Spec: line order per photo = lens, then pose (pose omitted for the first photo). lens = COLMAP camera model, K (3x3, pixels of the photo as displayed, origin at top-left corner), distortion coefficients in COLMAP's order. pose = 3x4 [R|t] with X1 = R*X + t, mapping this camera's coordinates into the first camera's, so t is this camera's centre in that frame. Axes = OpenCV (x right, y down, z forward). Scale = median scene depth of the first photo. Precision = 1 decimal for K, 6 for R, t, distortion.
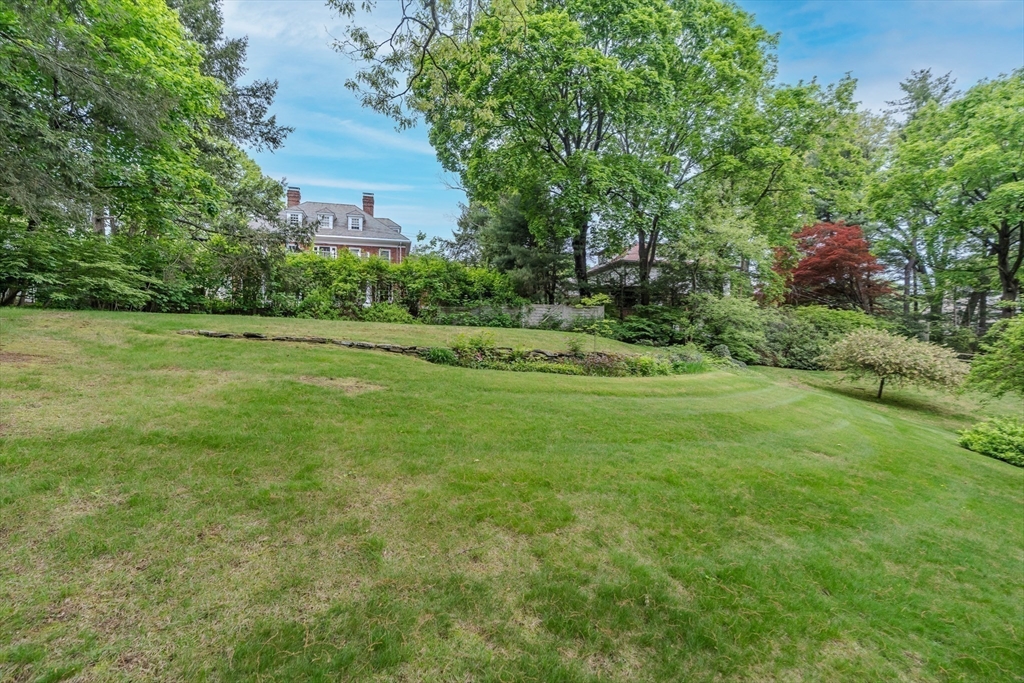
lens RADIAL K [[462.2, 0, 509.7], [0, 462.2, 343.9], [0, 0, 1]] dist [-0.003354, 0.005010]
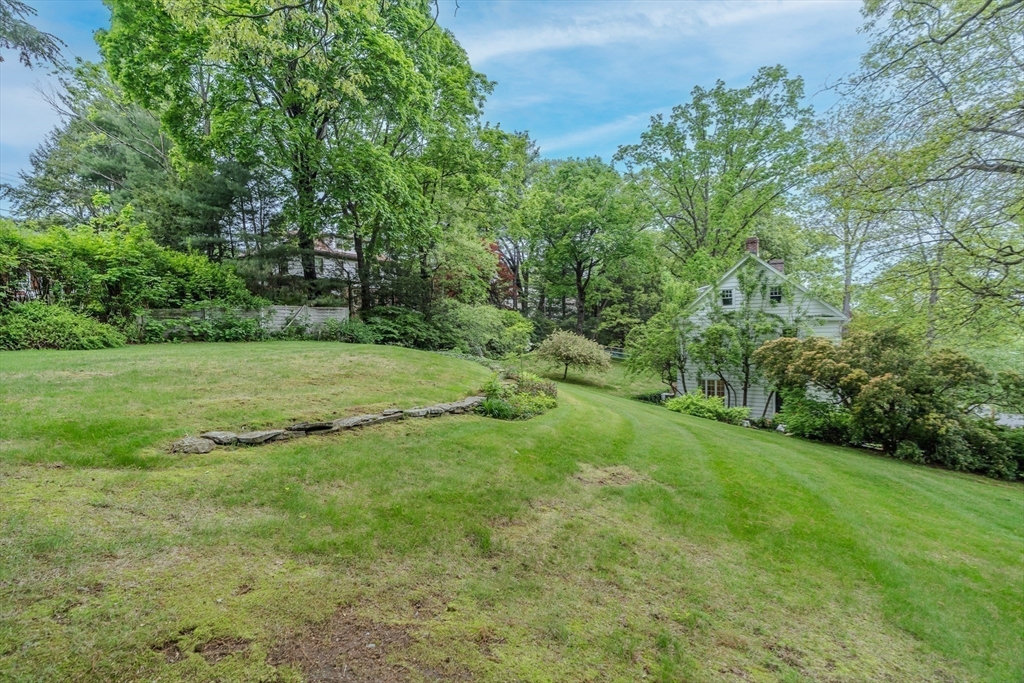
lens RADIAL K [[462.2, 0, 509.7], [0, 462.2, 343.9], [0, 0, 1]] dist [-0.003354, 0.005010]
pose [[0.676514, -0.049707, 0.734750, -0.346773], [0.019279, 0.998573, 0.049805, -0.064108], [-0.736177, -0.019529, 0.676507, 0.171921]]
